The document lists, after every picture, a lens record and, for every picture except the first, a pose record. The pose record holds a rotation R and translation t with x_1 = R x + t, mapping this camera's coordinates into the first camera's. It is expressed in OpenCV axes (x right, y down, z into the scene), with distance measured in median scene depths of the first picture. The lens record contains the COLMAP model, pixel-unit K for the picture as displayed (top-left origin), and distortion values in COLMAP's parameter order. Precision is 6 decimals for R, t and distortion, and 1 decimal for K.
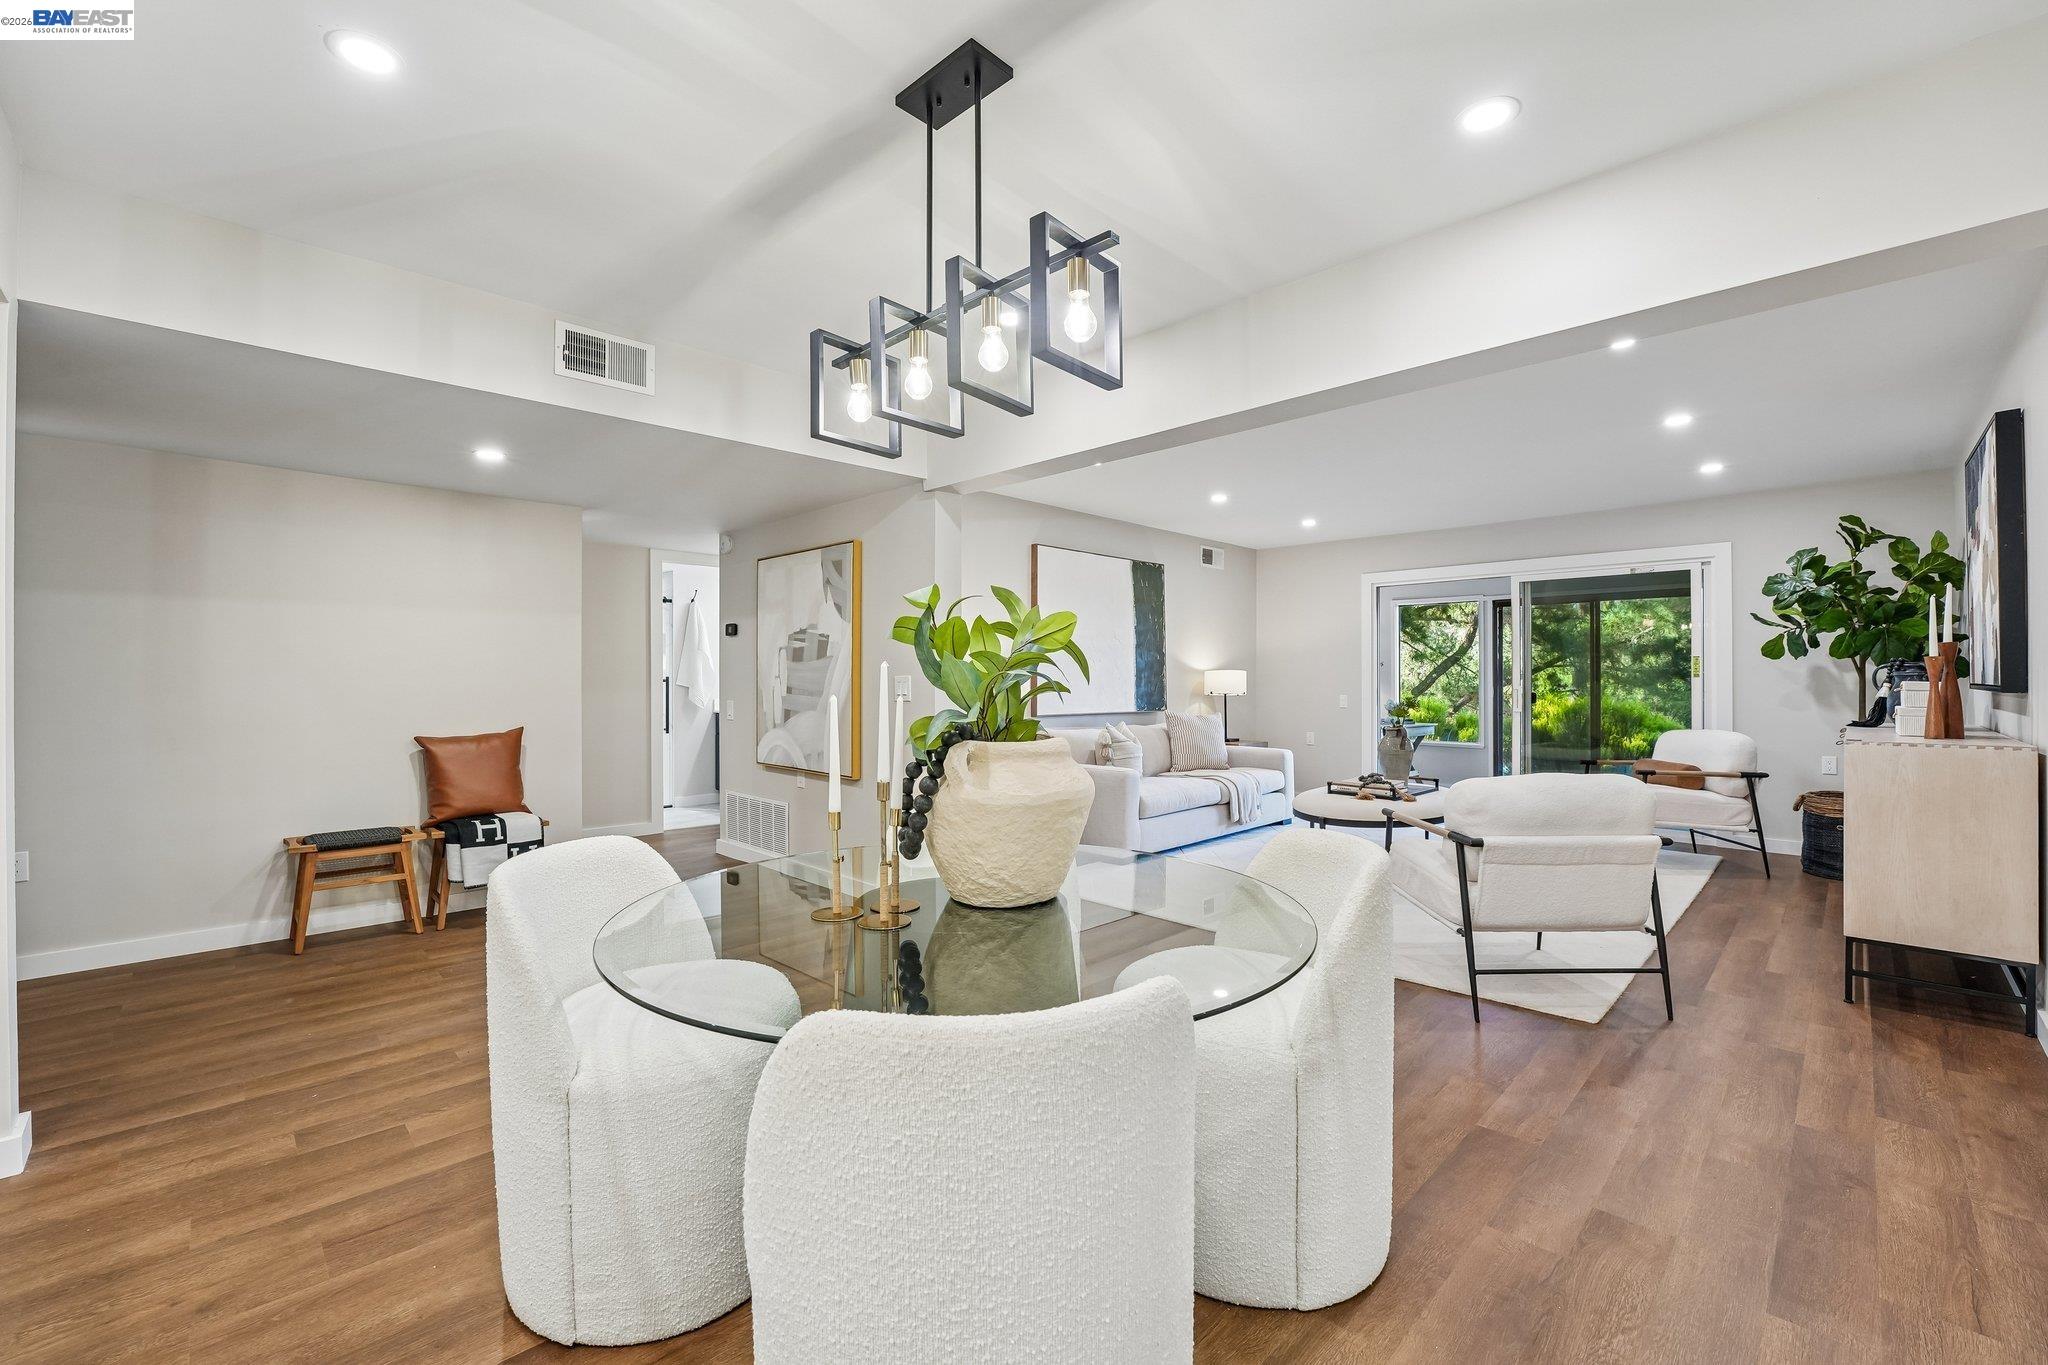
lens RADIAL K [[840.9, 0, 1018.0], [0, 840.9, 680.4], [0, 0, 1]] dist [-0.040234, 0.006376]
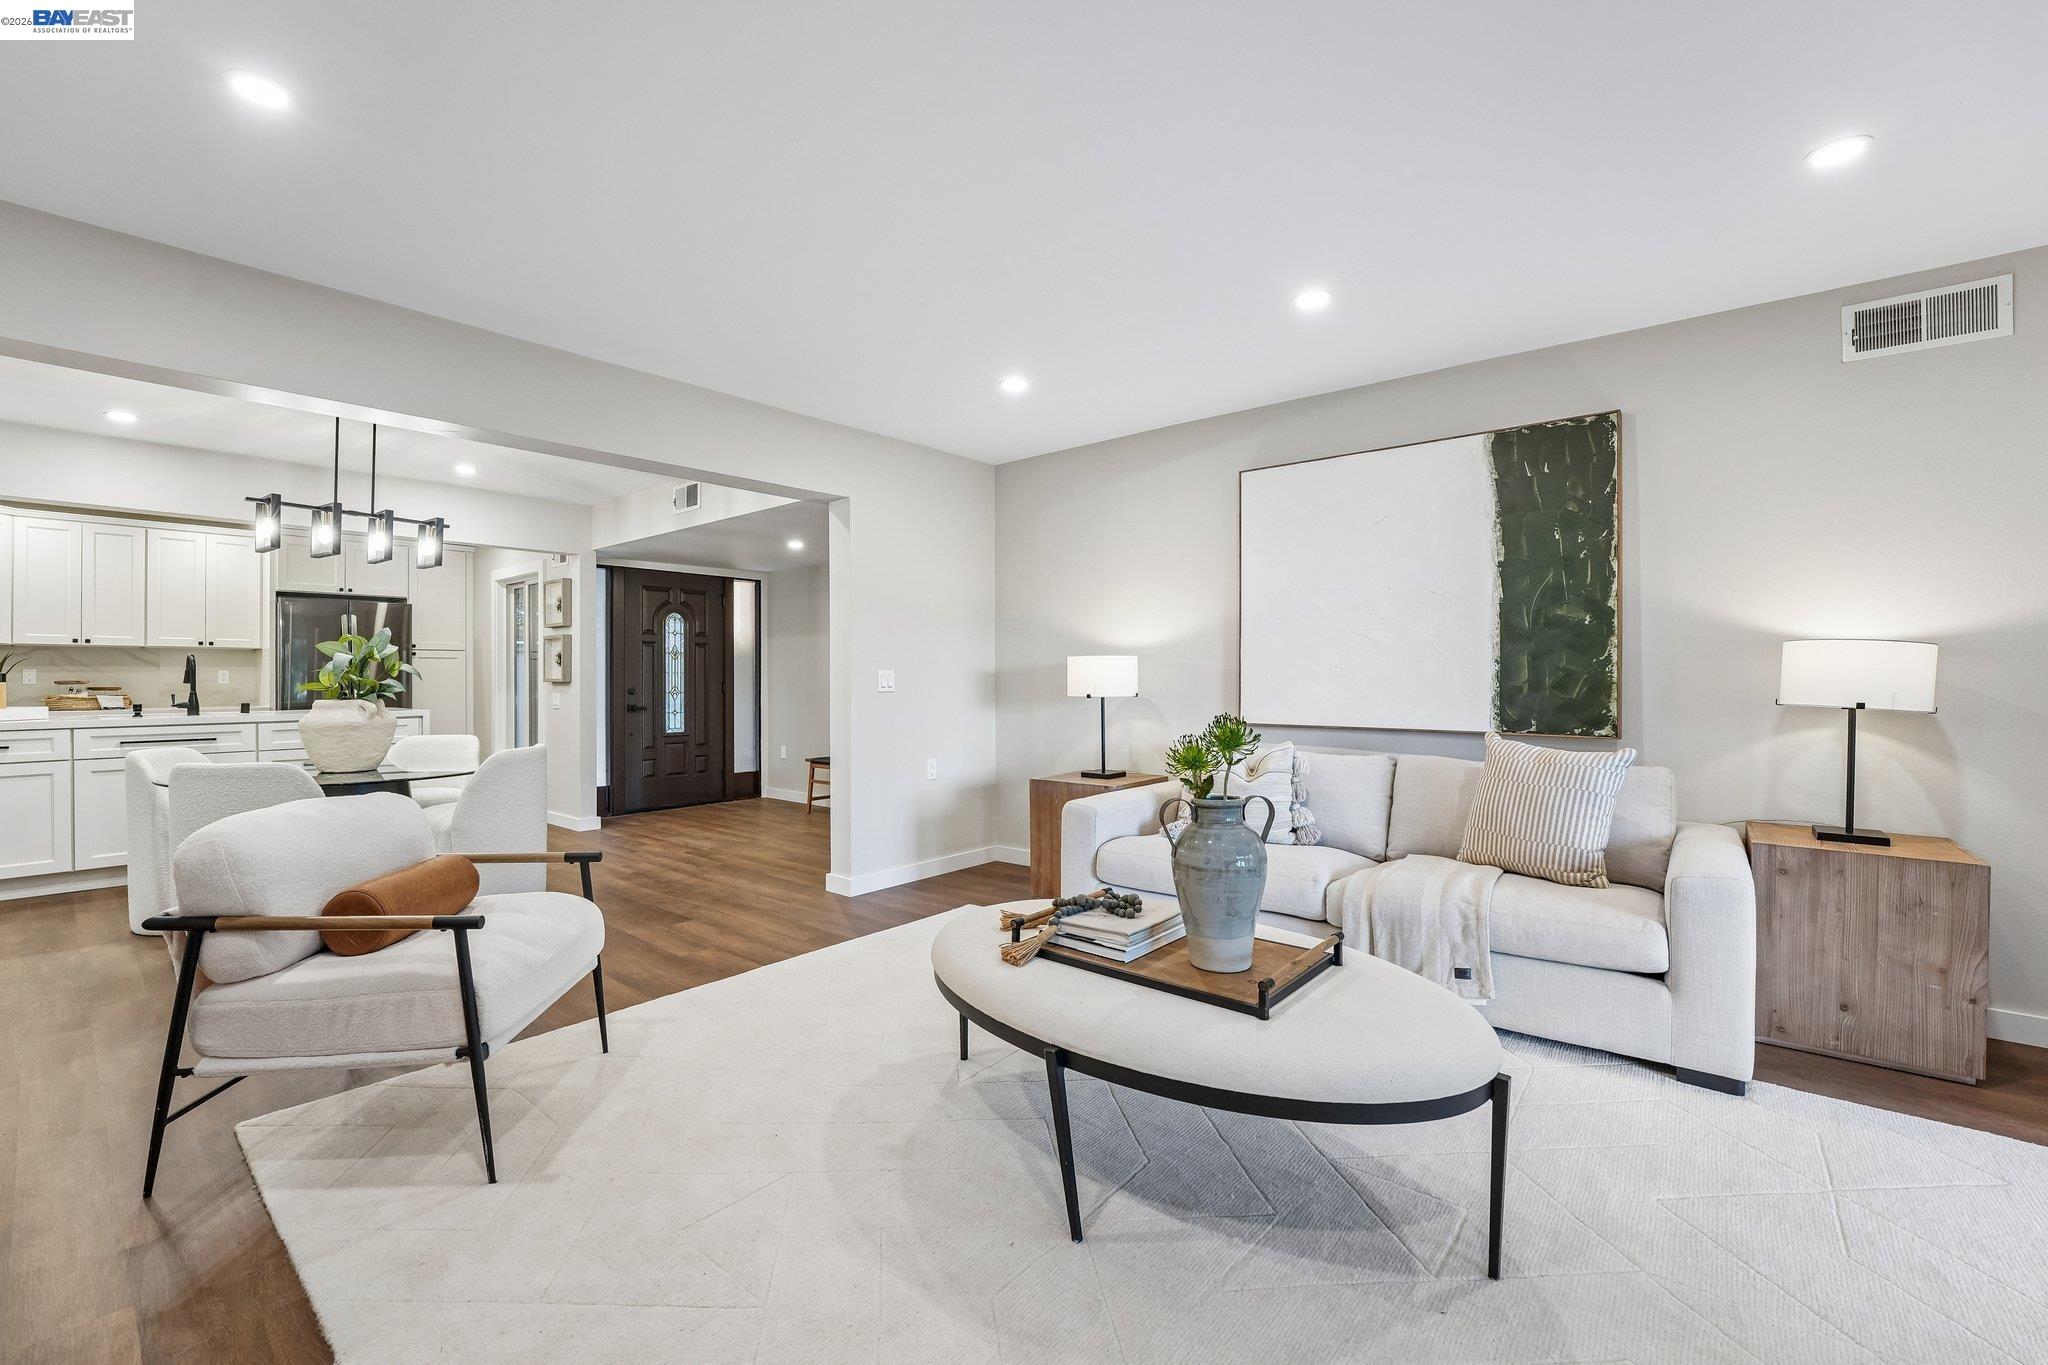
lens RADIAL K [[840.9, 0, 1018.0], [0, 840.9, 680.4], [0, 0, 1]] dist [-0.040234, 0.006376]
pose [[0.088993, 0.005031, -0.996020, 0.805654], [0.006293, 0.999964, 0.005614, 0.001792], [0.996012, -0.006767, 0.088958, 0.884046]]
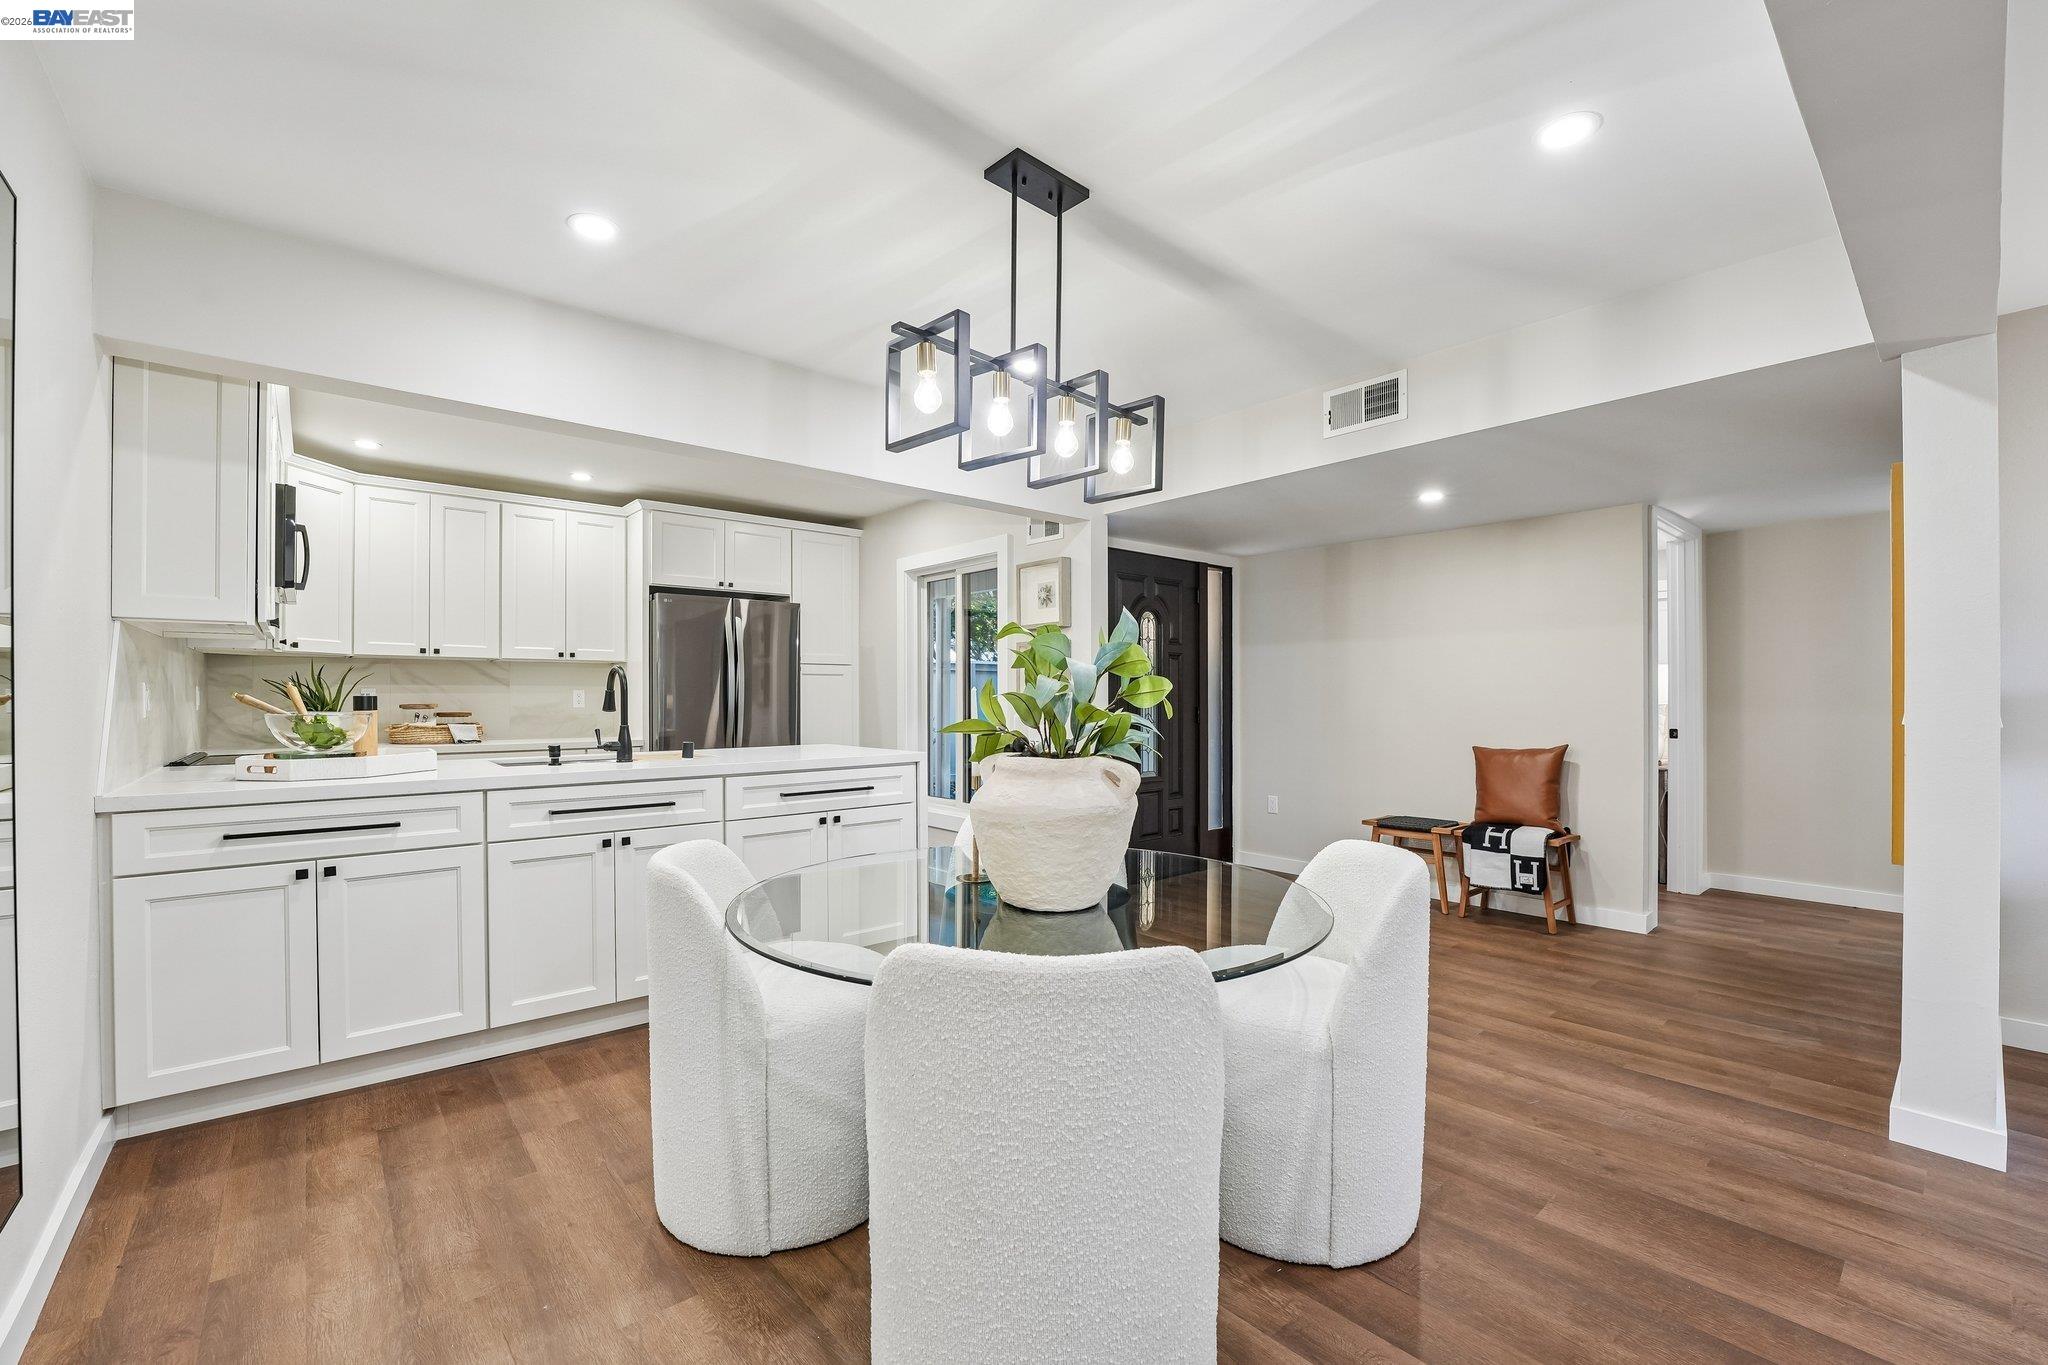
lens RADIAL K [[840.9, 0, 1018.0], [0, 840.9, 680.4], [0, 0, 1]] dist [-0.040234, 0.006376]
pose [[-0.076725, -0.016819, -0.996910, 0.469568], [0.004389, 0.999842, -0.017207, -0.005165], [0.997043, -0.005696, -0.076639, 0.467833]]
